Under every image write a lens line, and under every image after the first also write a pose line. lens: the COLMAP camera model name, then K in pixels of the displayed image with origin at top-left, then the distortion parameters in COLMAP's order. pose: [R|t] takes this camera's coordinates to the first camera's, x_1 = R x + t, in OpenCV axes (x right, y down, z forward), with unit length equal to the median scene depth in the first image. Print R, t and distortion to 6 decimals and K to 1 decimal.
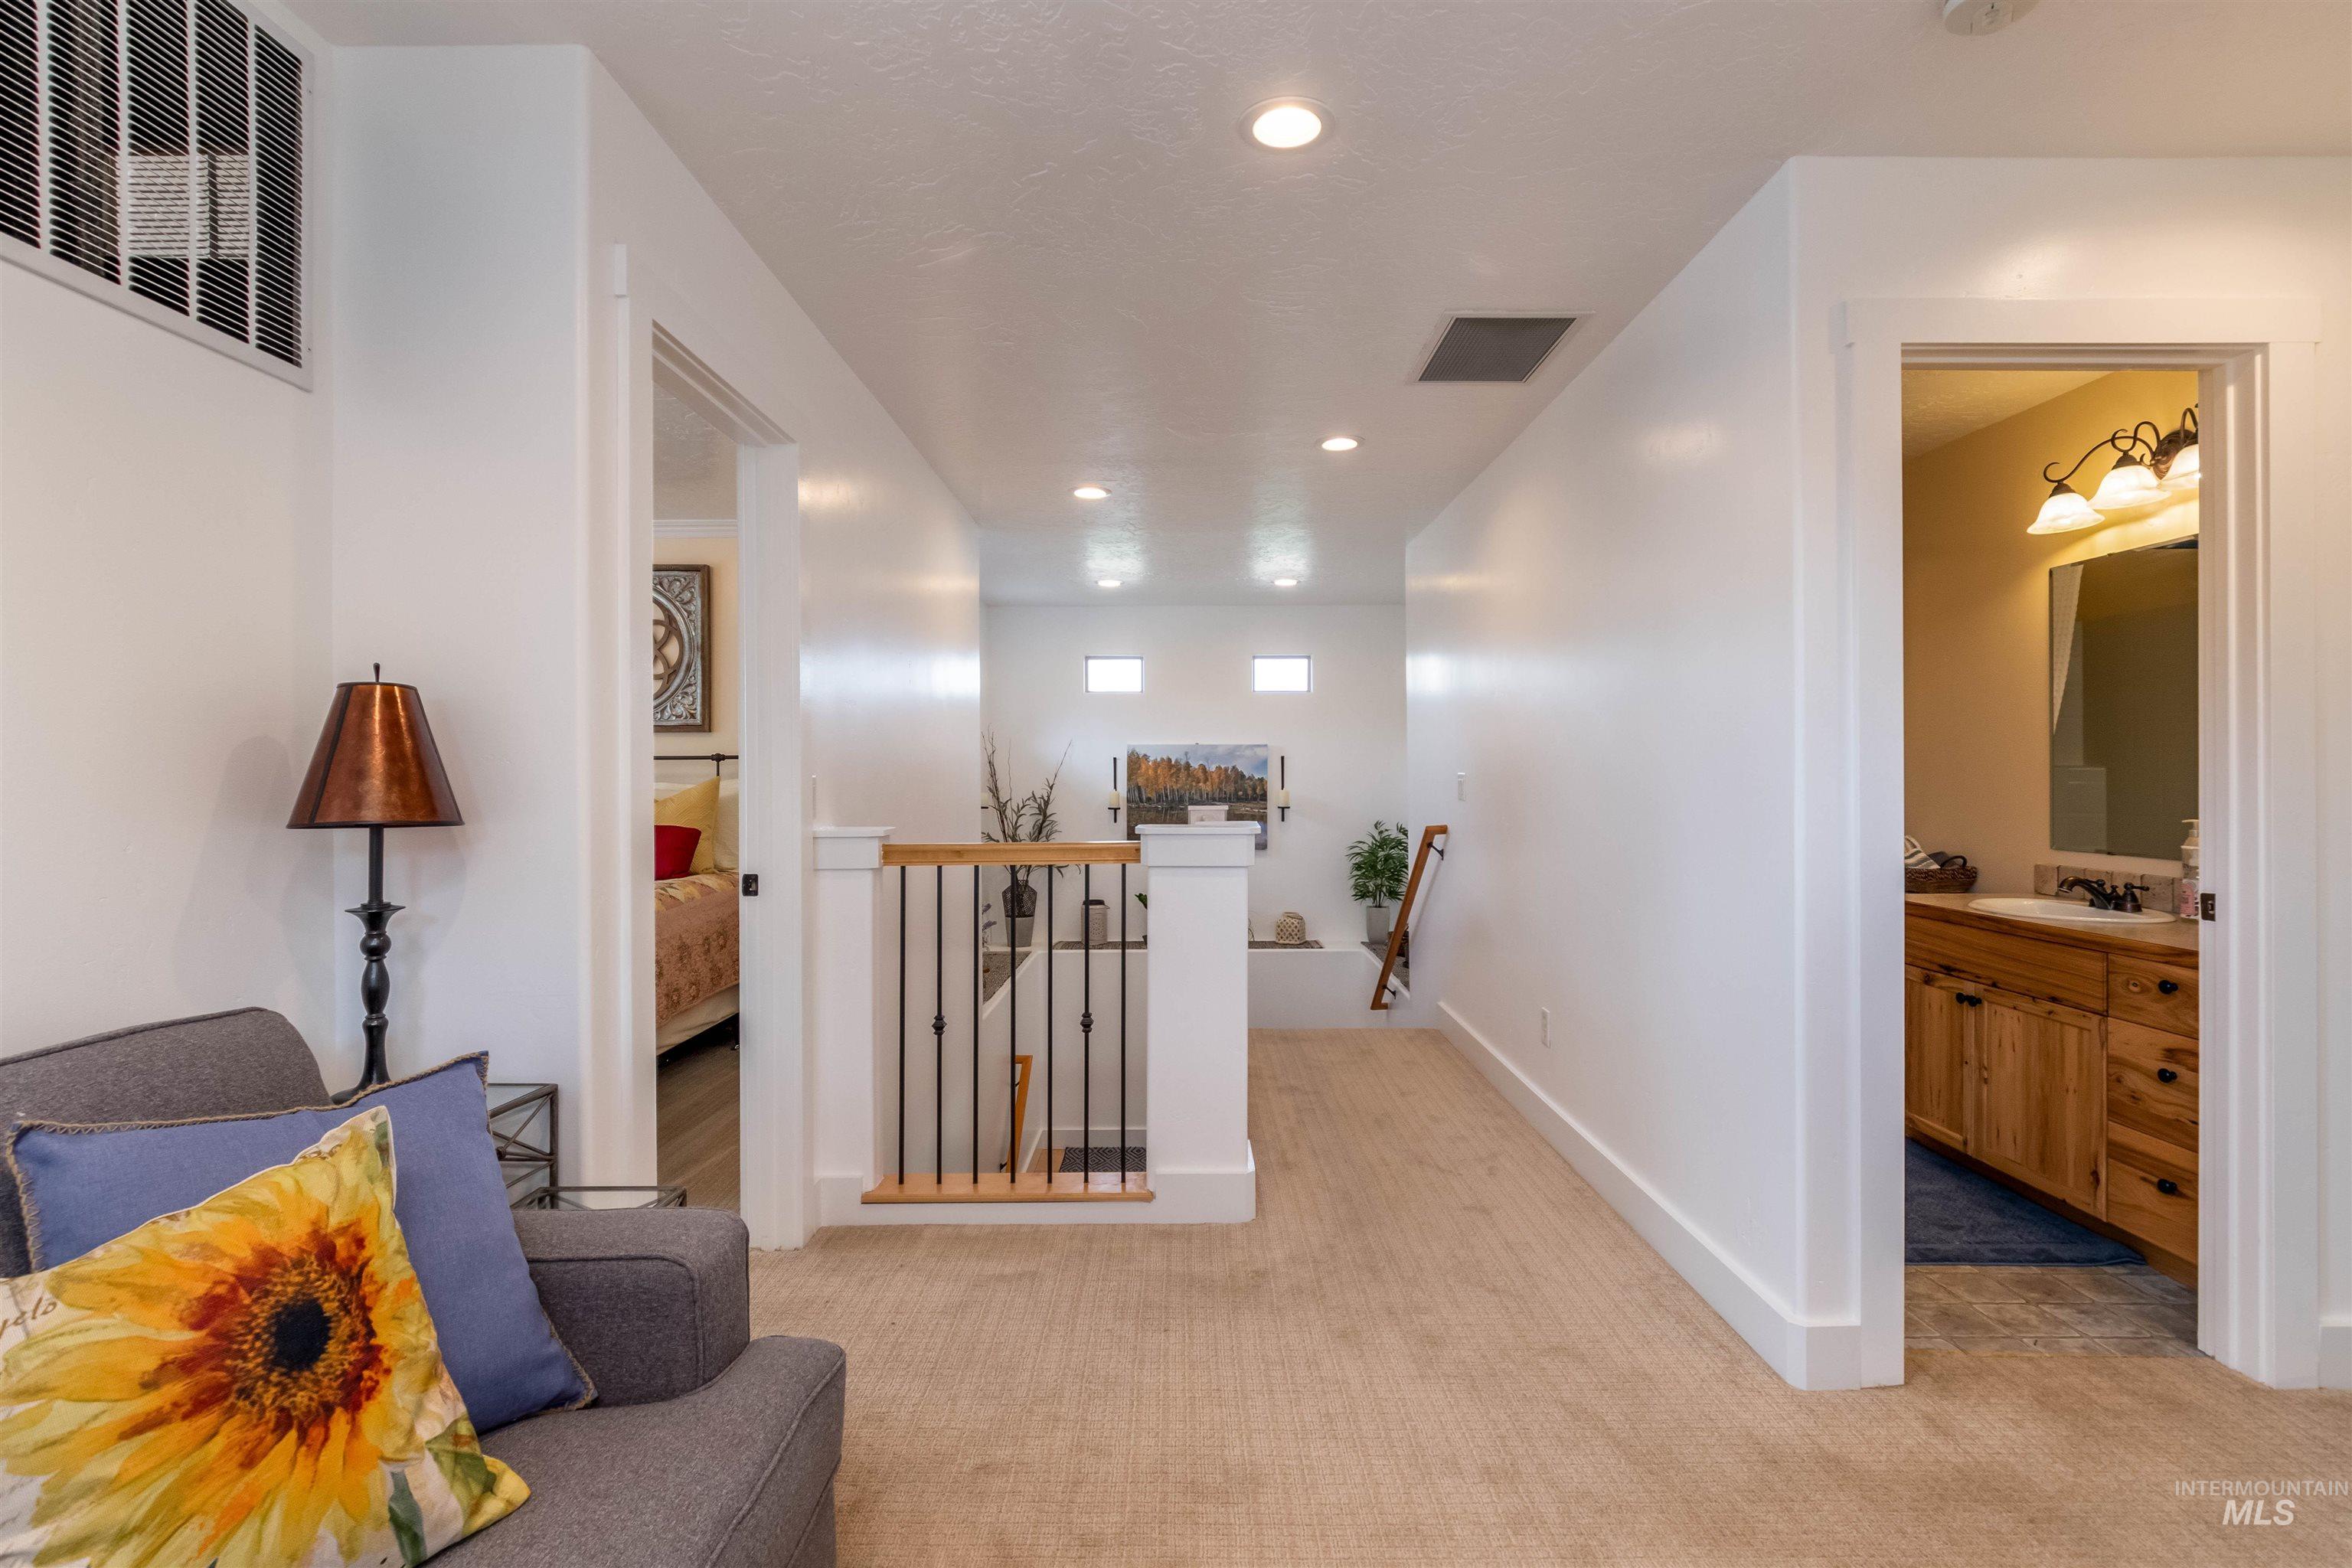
lens RADIAL K [[1149.2, 0, 1183.0], [0, 1149.2, 768.2], [0, 0, 1]] dist [-0.001763, -0.000698]
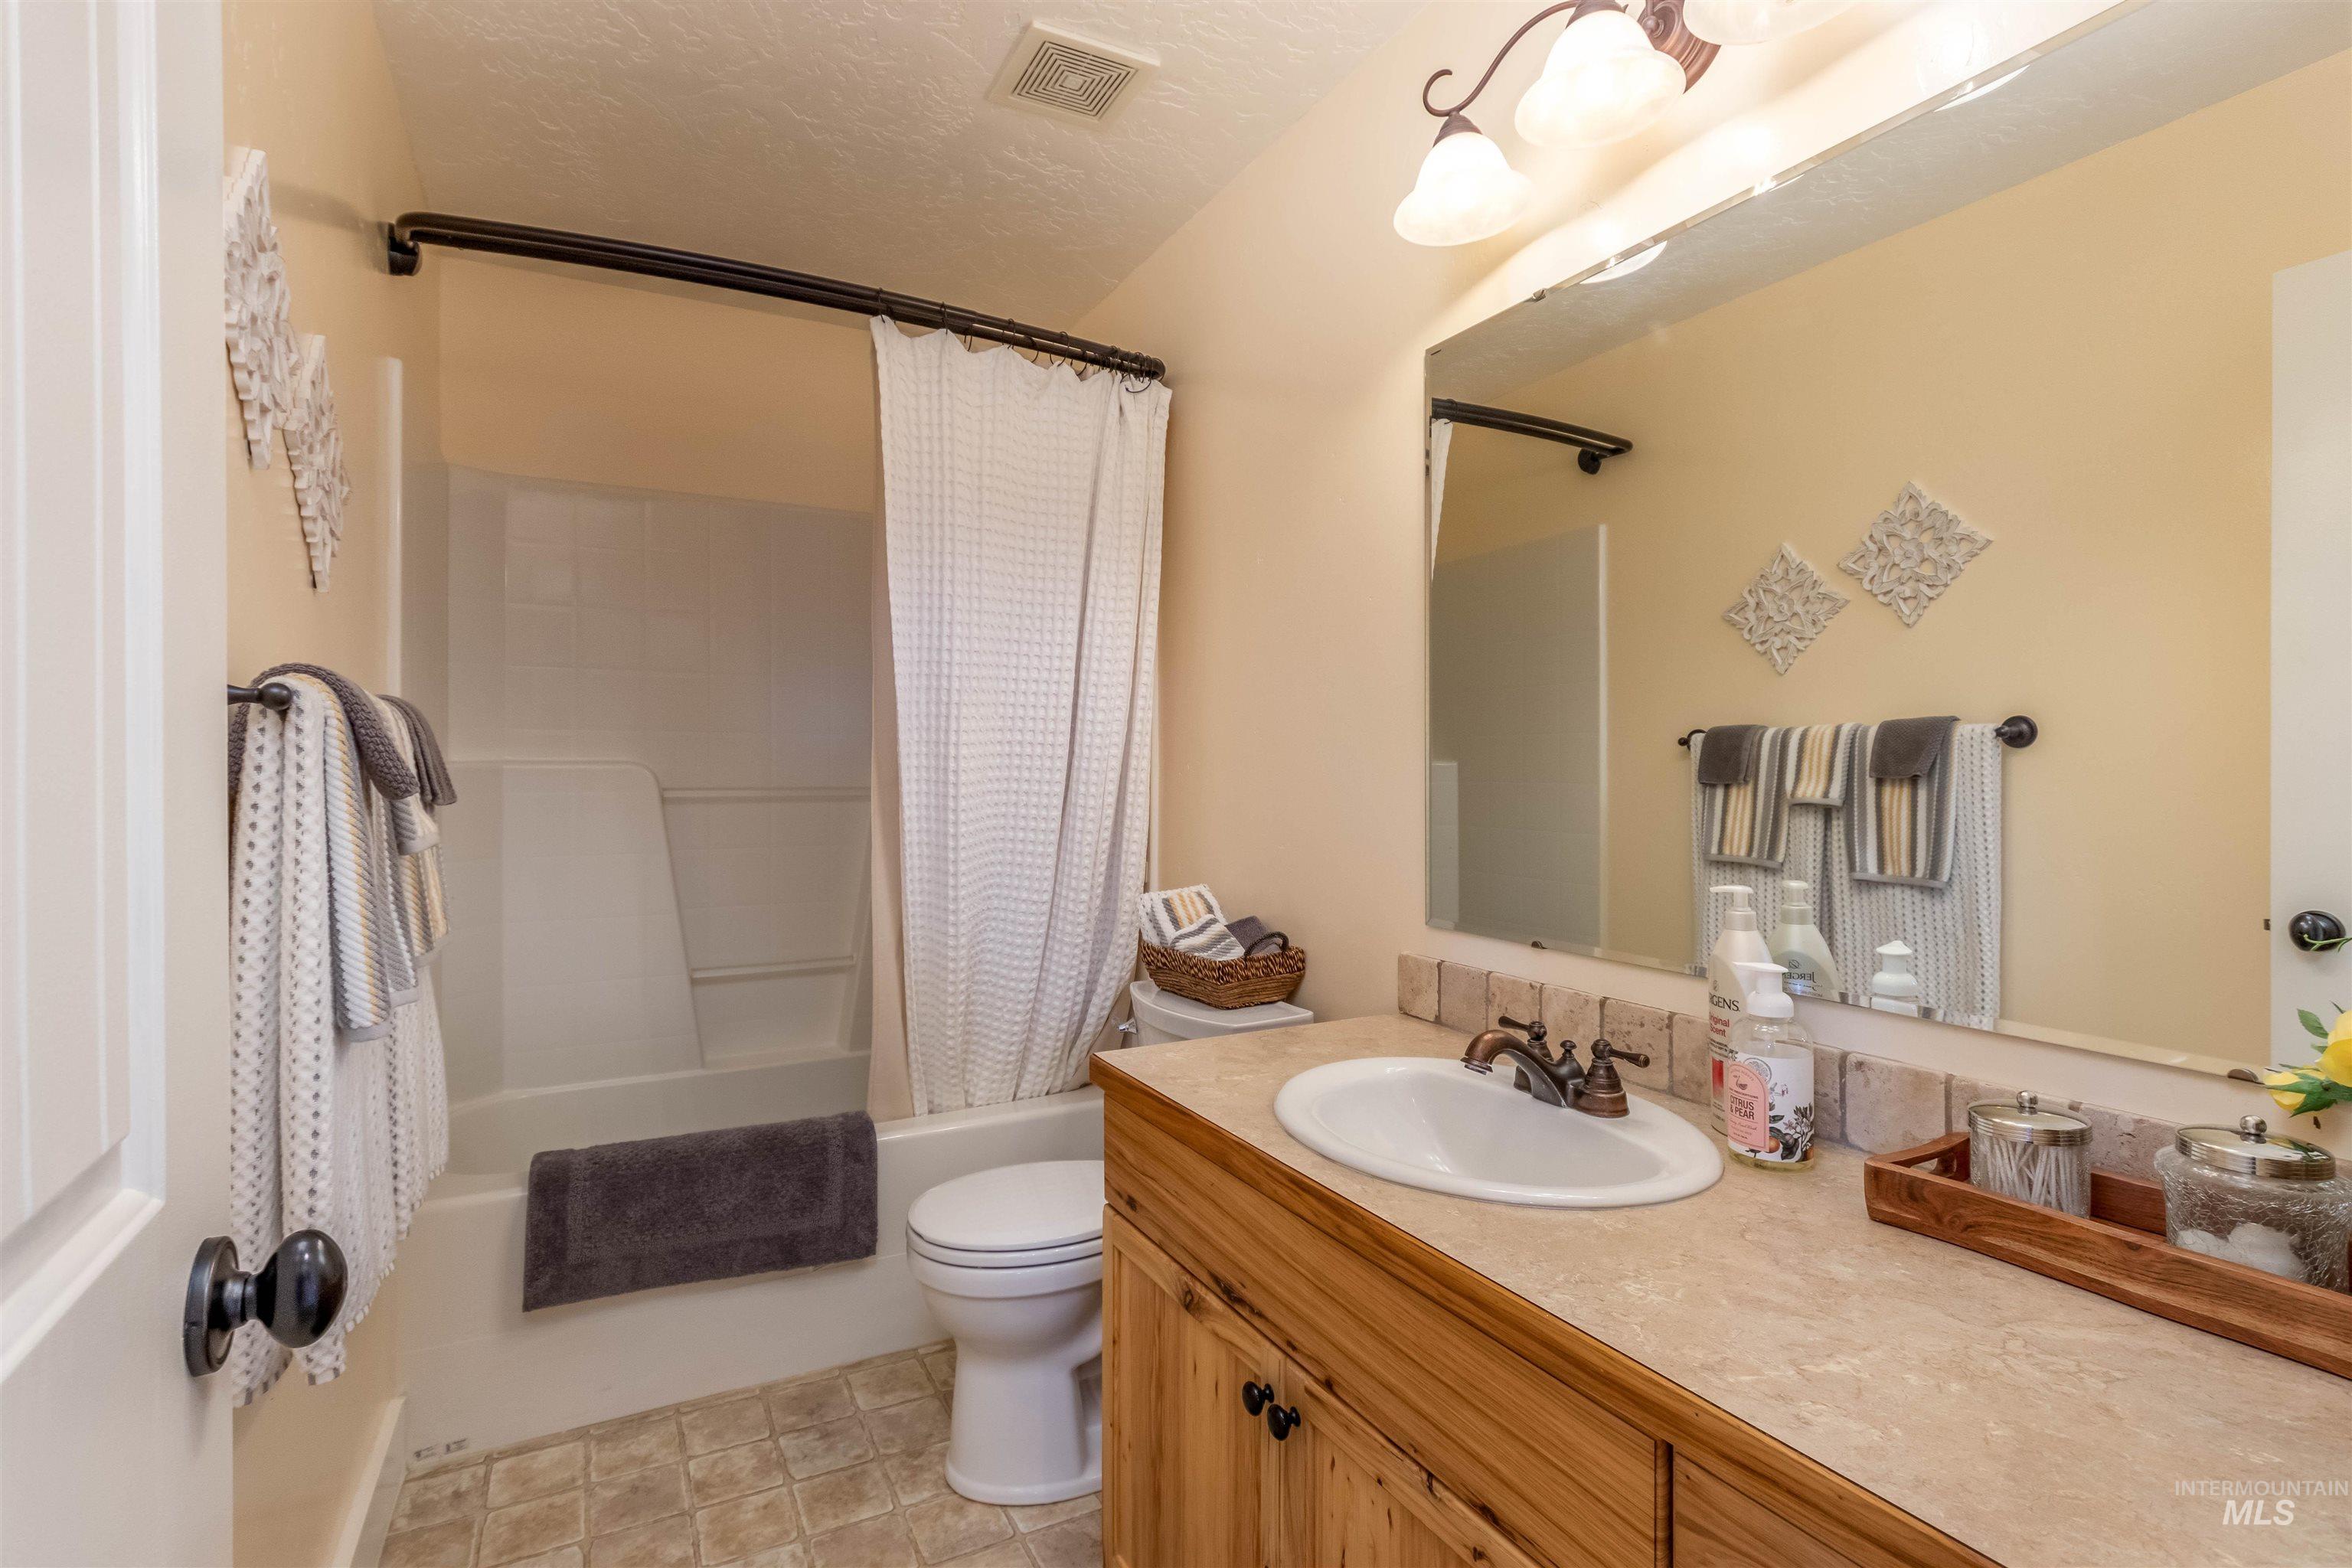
lens RADIAL K [[1149.2, 0, 1183.0], [0, 1149.2, 768.2], [0, 0, 1]] dist [-0.001763, -0.000698]
pose [[0.885064, -0.003000, 0.465459, 0.486623], [0.000782, 0.999987, 0.004959, 0.000534], [-0.465468, -0.004025, 0.885055, 0.685987]]
